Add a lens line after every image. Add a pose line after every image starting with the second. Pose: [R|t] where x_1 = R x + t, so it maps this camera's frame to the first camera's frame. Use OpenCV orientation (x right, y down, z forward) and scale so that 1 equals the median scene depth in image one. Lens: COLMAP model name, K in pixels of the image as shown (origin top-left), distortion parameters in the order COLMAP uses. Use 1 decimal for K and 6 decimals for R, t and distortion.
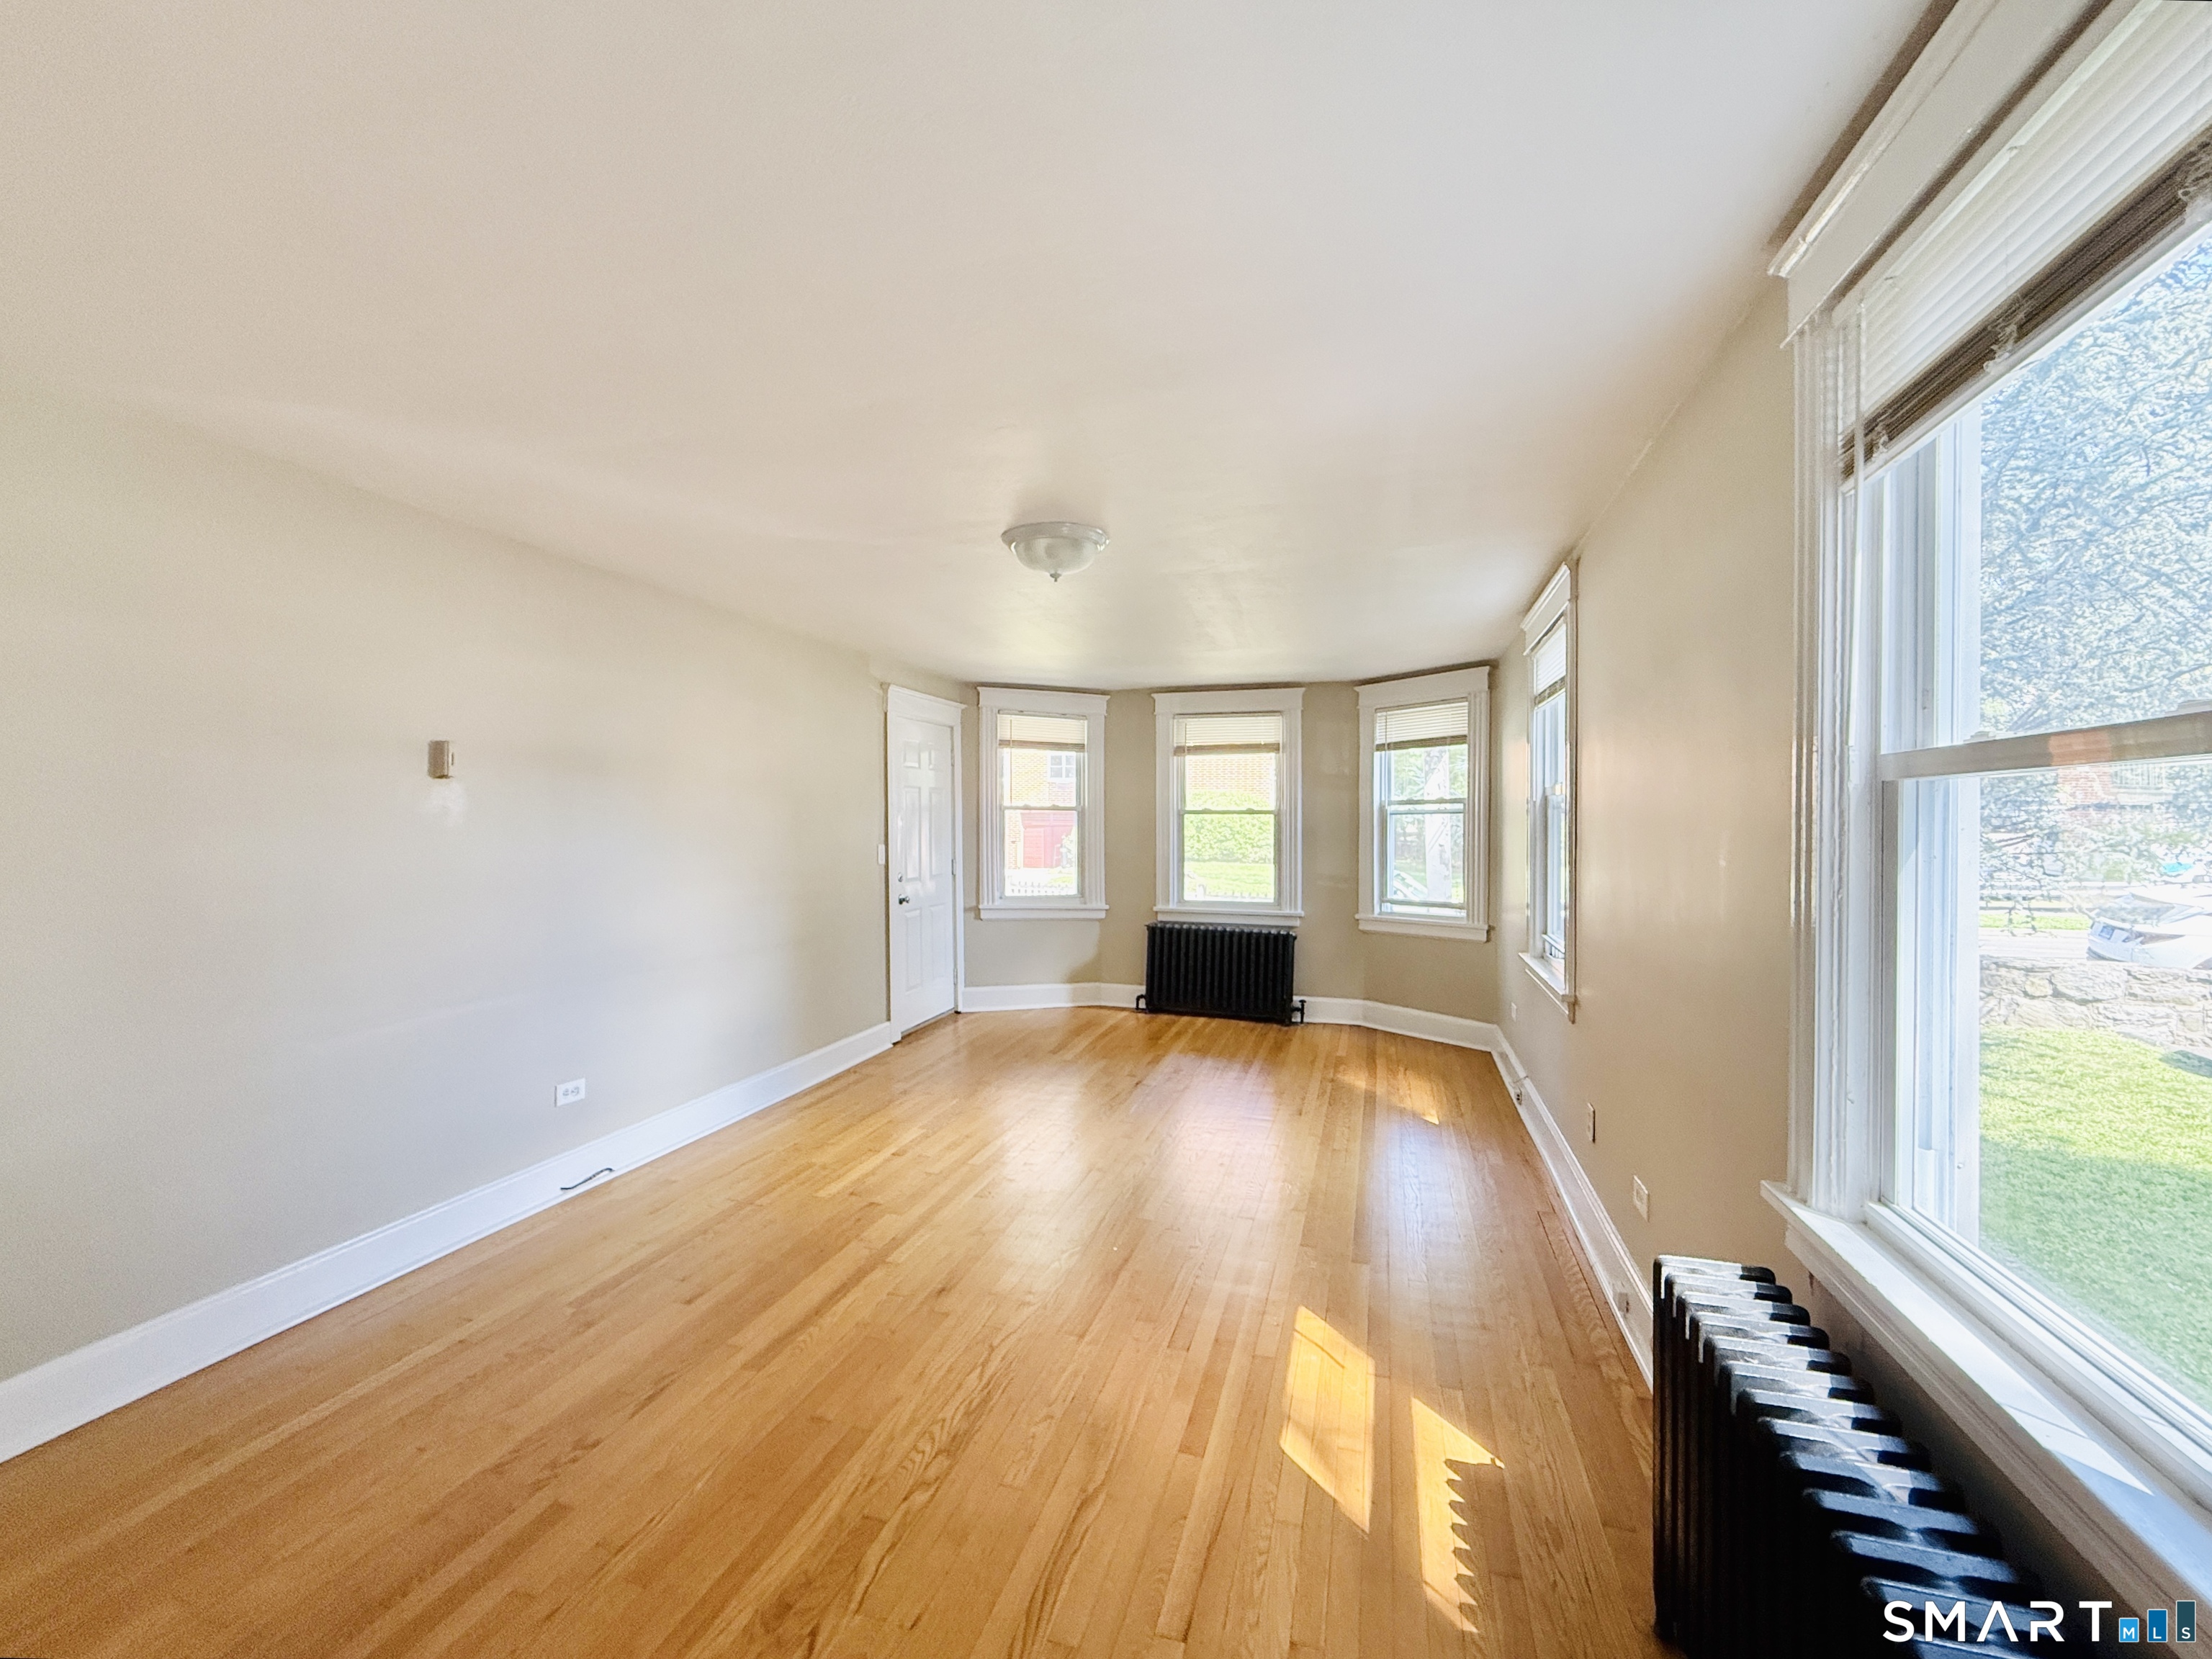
lens RADIAL K [[914.2, 0, 1109.6], [0, 914.2, 817.1], [0, 0, 1]] dist [0.001308, 0.000107]
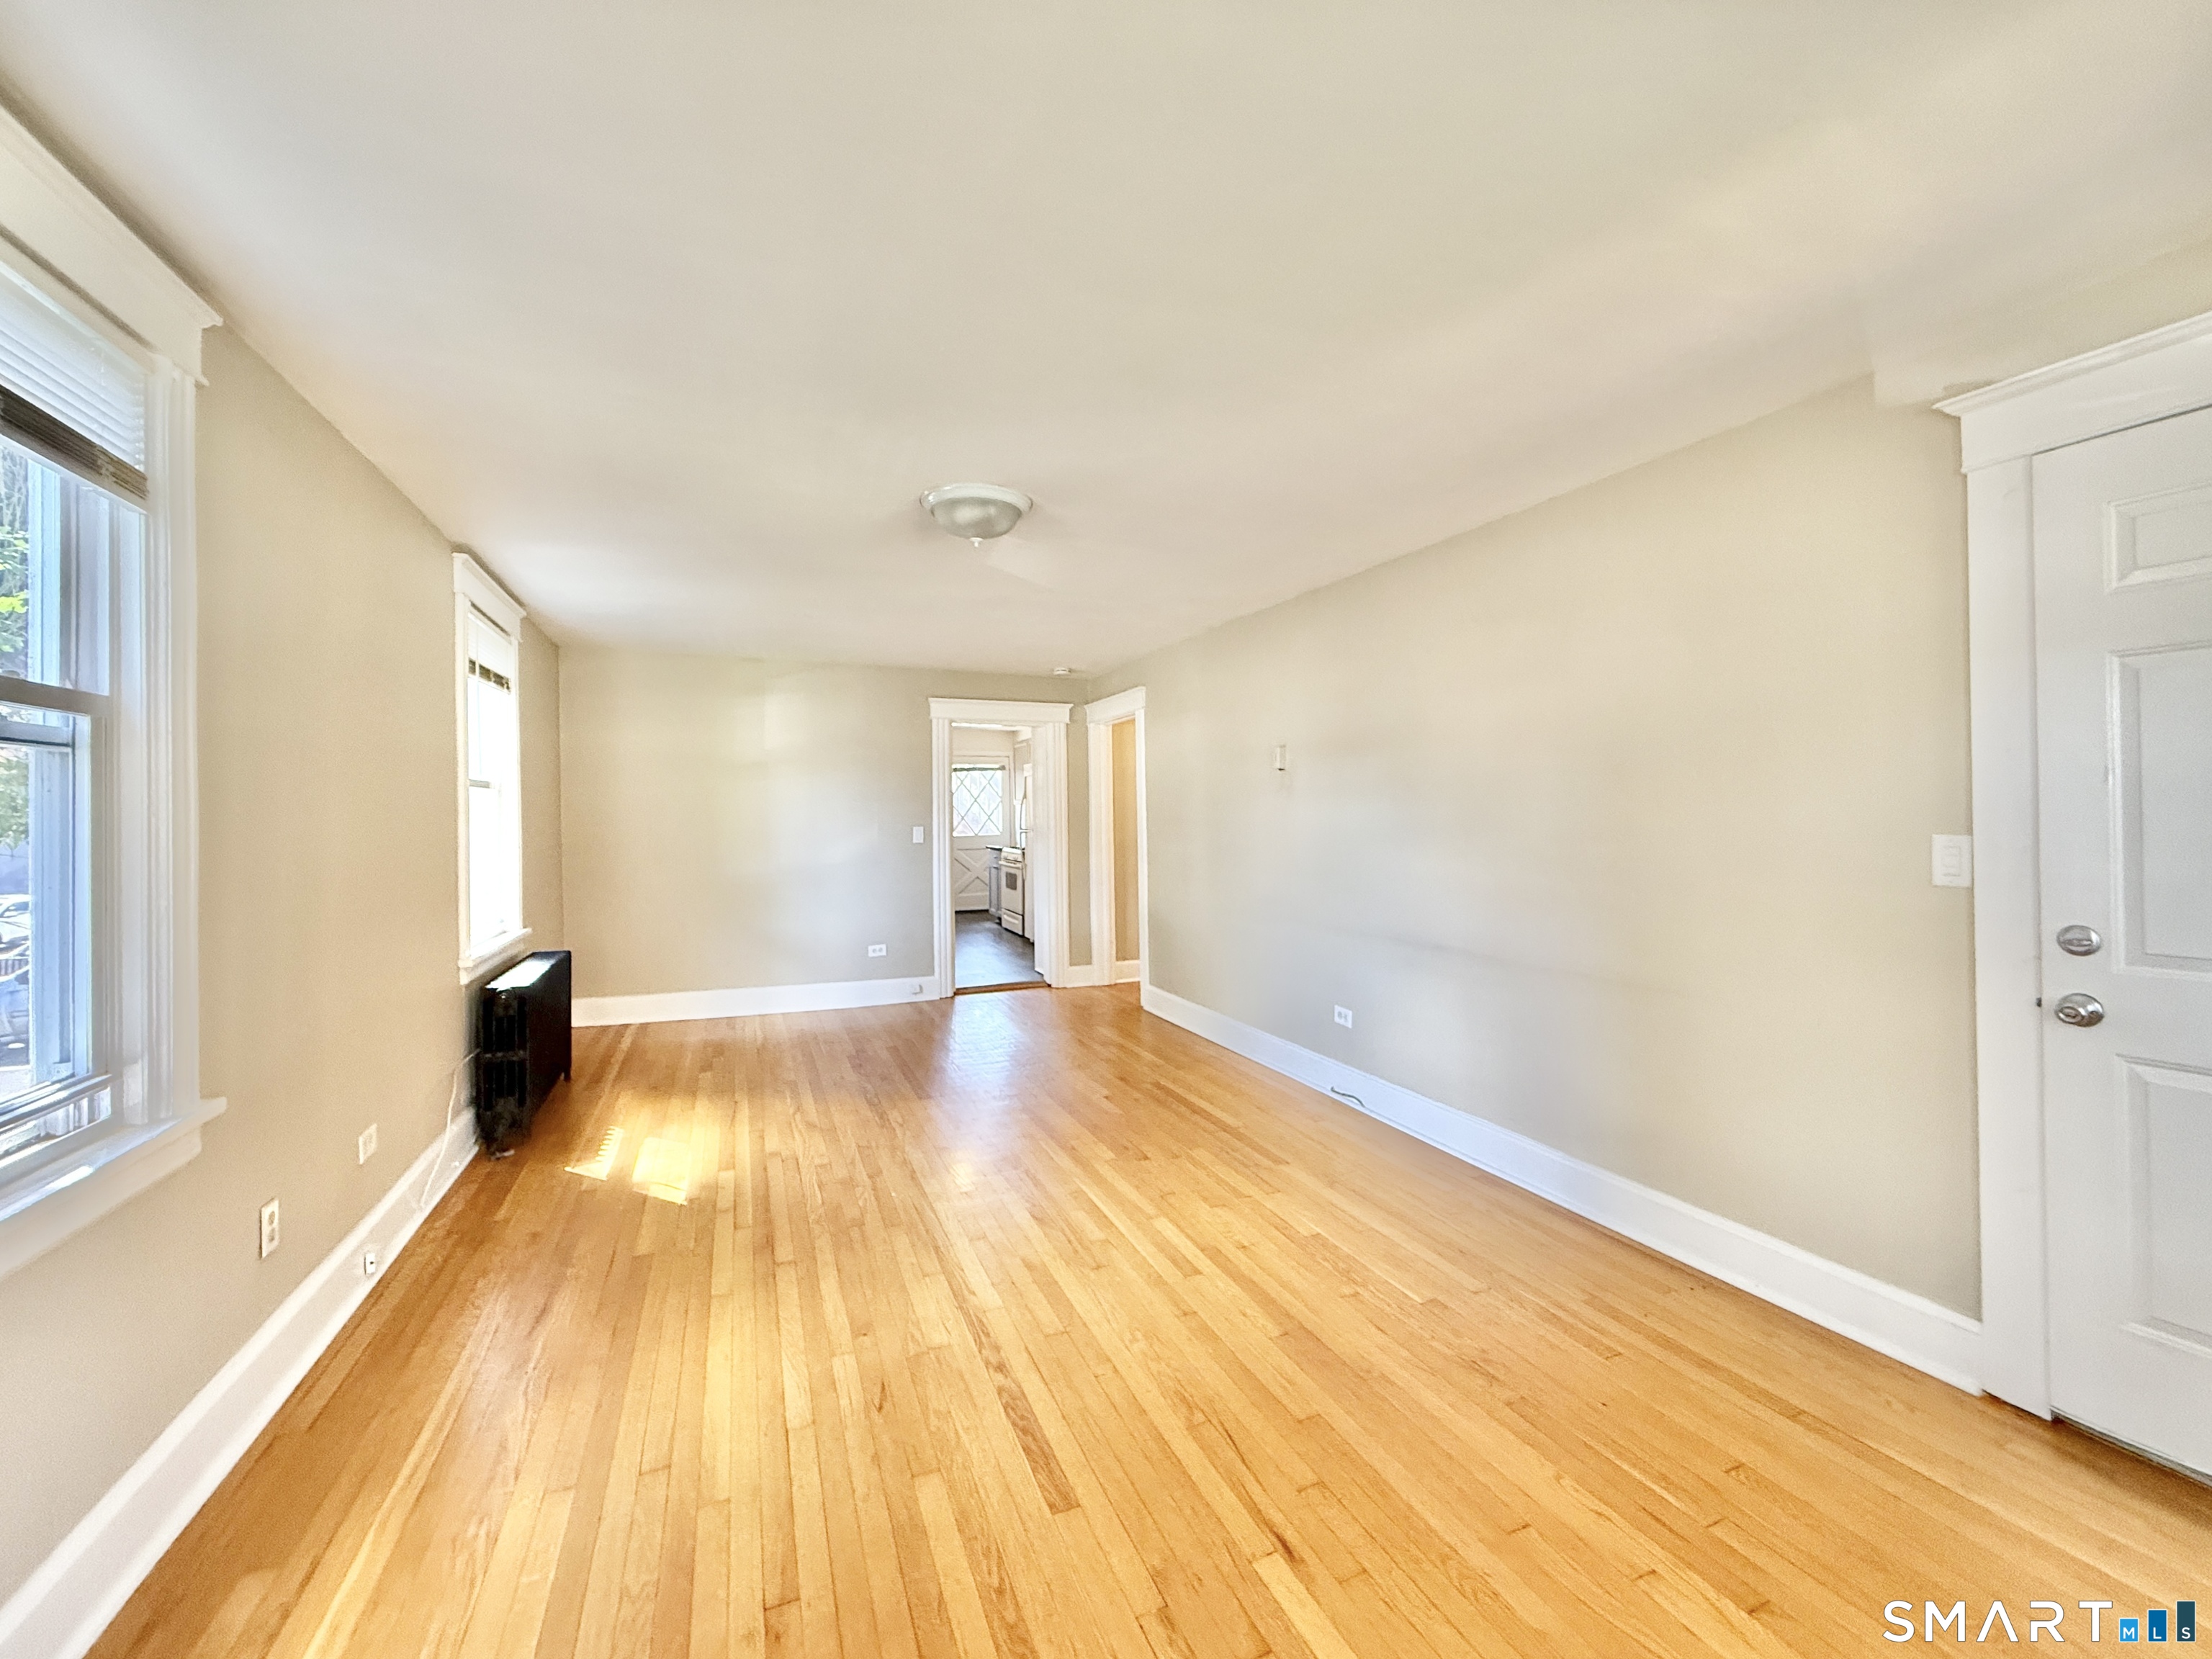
lens RADIAL K [[914.2, 0, 1109.6], [0, 914.2, 817.1], [0, 0, 1]] dist [0.001308, 0.000107]
pose [[-0.787951, 0.000383, -0.615737, 0.401954], [0.007473, 0.999932, -0.008940, 0.042968], [0.615692, -0.011646, -0.787901, 1.750011]]
